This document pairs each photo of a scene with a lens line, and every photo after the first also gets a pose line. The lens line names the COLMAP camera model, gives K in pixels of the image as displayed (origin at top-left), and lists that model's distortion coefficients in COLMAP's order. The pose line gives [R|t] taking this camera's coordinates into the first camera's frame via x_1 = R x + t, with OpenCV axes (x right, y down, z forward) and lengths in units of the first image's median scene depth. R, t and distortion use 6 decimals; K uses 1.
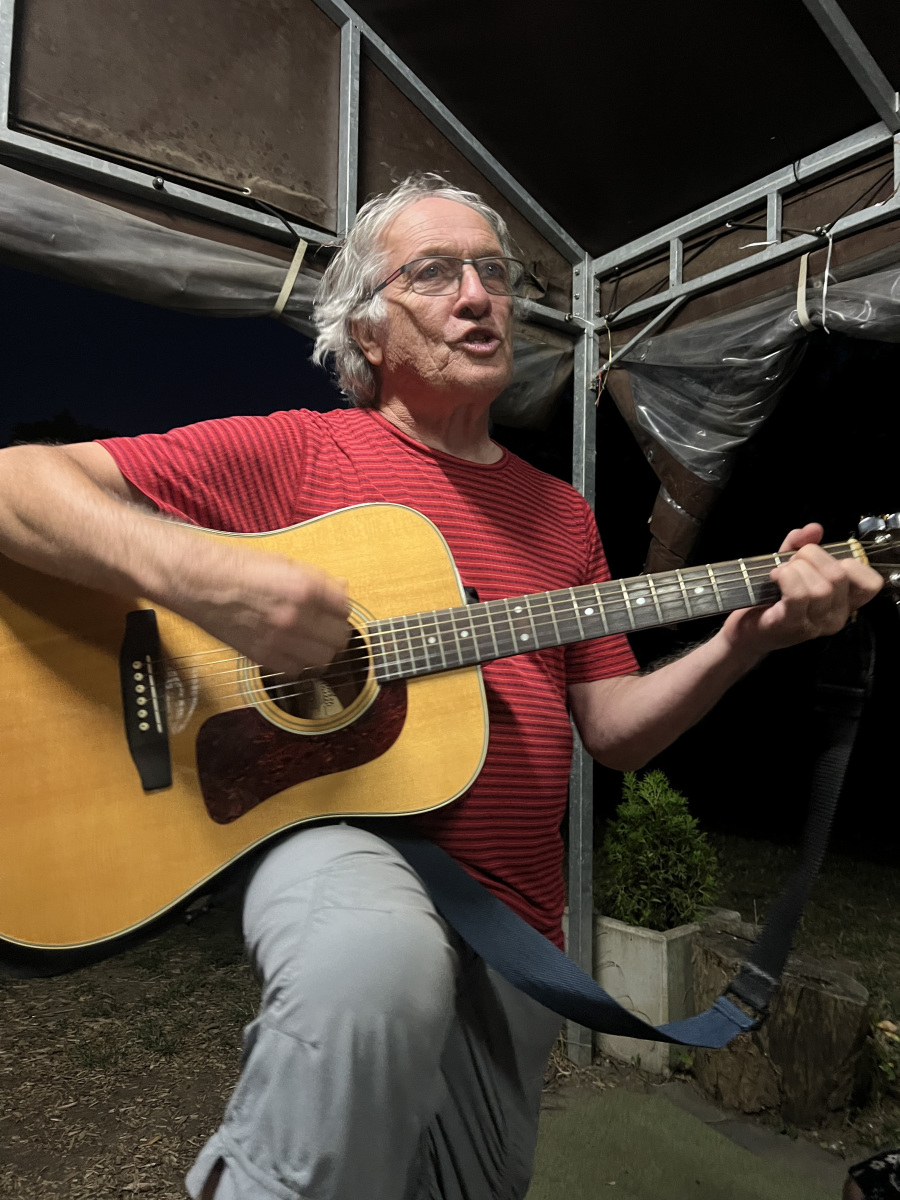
lens RADIAL K [[899.2, 0, 445.3], [0, 899.2, 596.9], [0, 0, 1]] dist [0.011688, -0.036074]
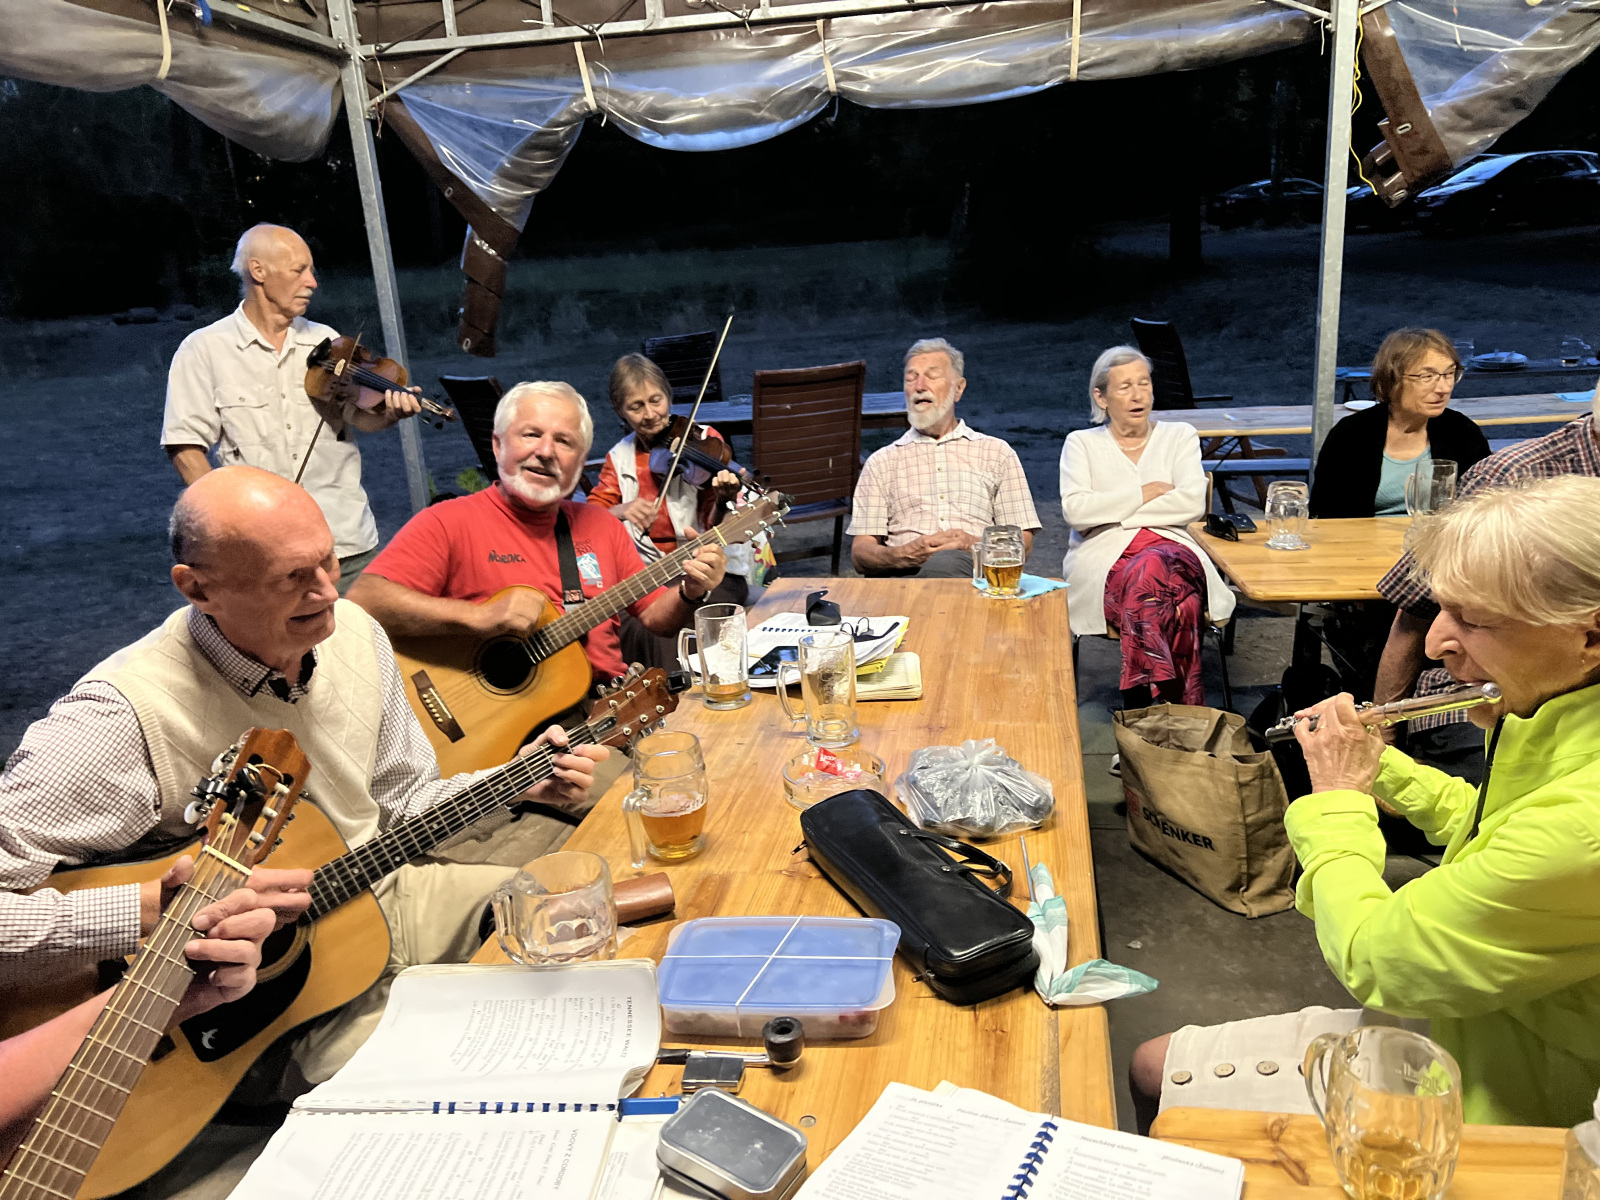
lens RADIAL K [[1198.9, 0, 820.8], [0, 1198.9, 604.9], [0, 0, 1]] dist [0.011688, -0.036074]
pose [[0.639993, -0.287627, 0.712516, -0.735443], [0.027578, 0.935297, 0.352788, -0.198044], [-0.767886, -0.206132, 0.606516, -0.418998]]
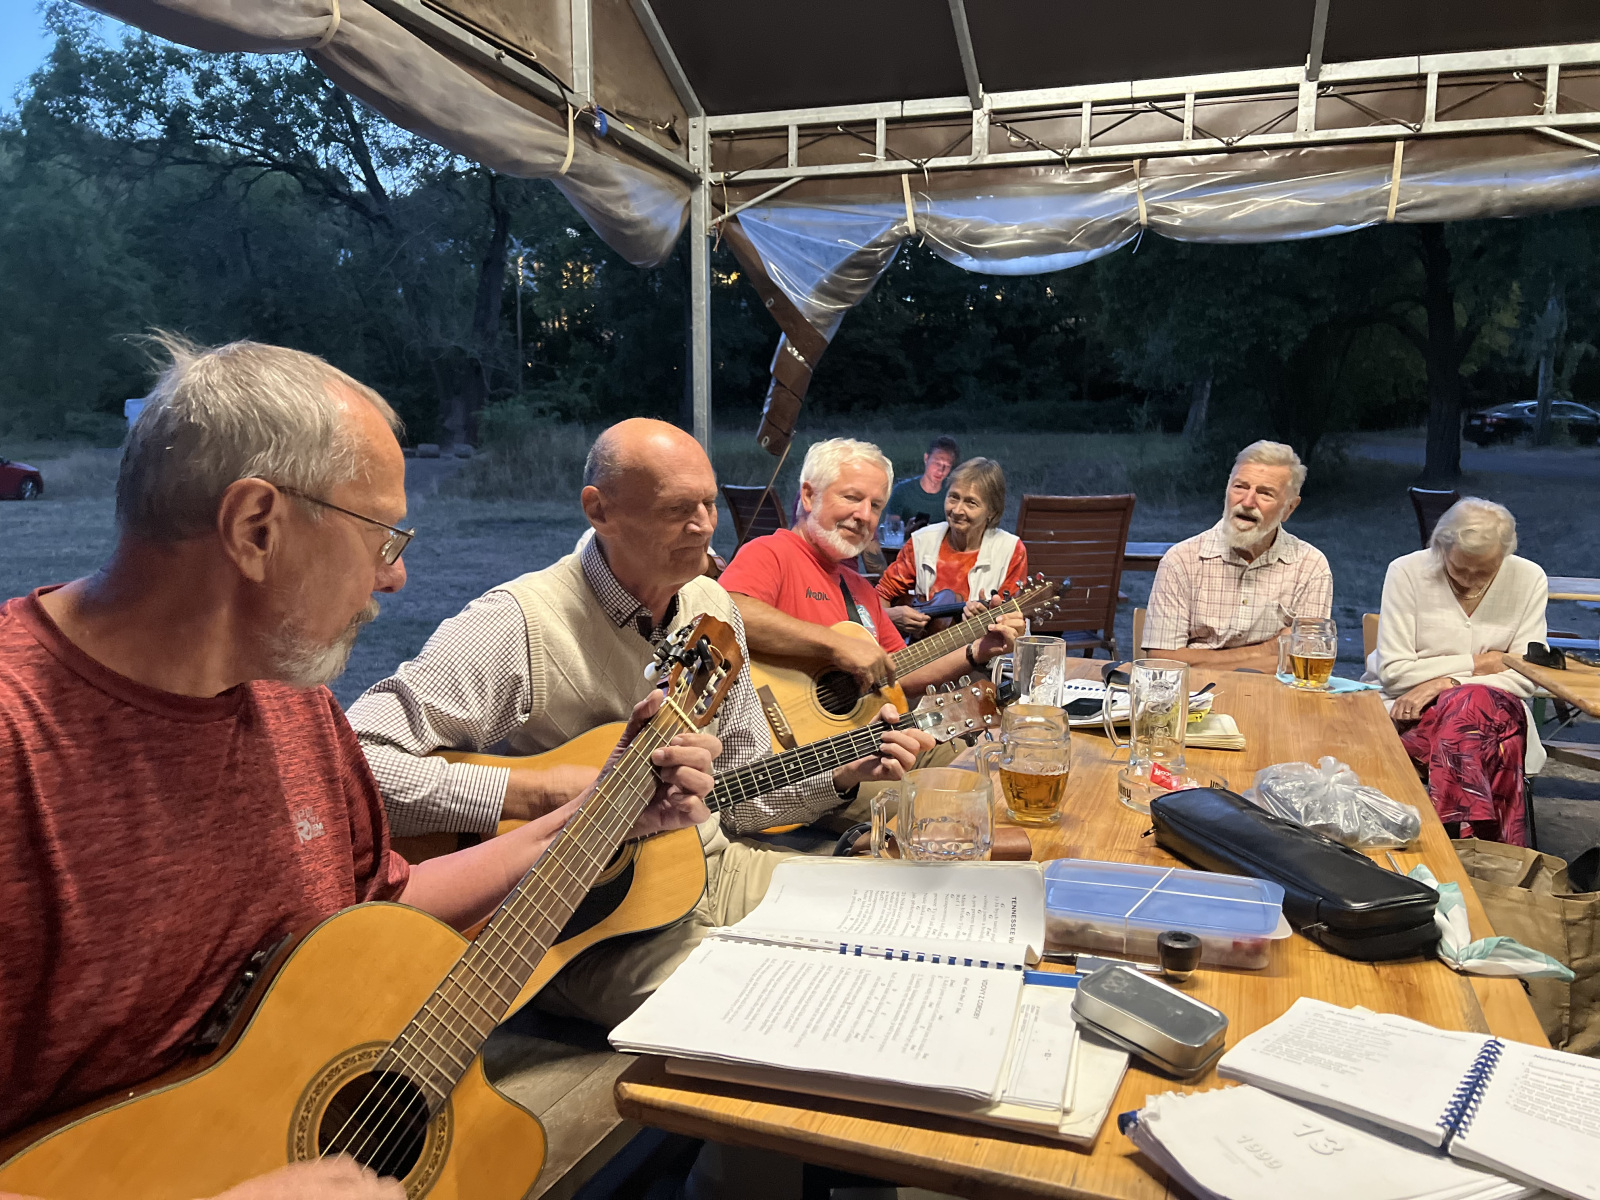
lens RADIAL K [[1198.9, 0, 794.3], [0, 1198.9, 612.7], [0, 0, 1]] dist [0.011688, -0.036074]
pose [[0.784300, -0.113074, 0.609991, -0.845224], [-0.026116, 0.976360, 0.214566, -0.097618], [-0.619832, -0.184215, 0.762806, -0.396457]]
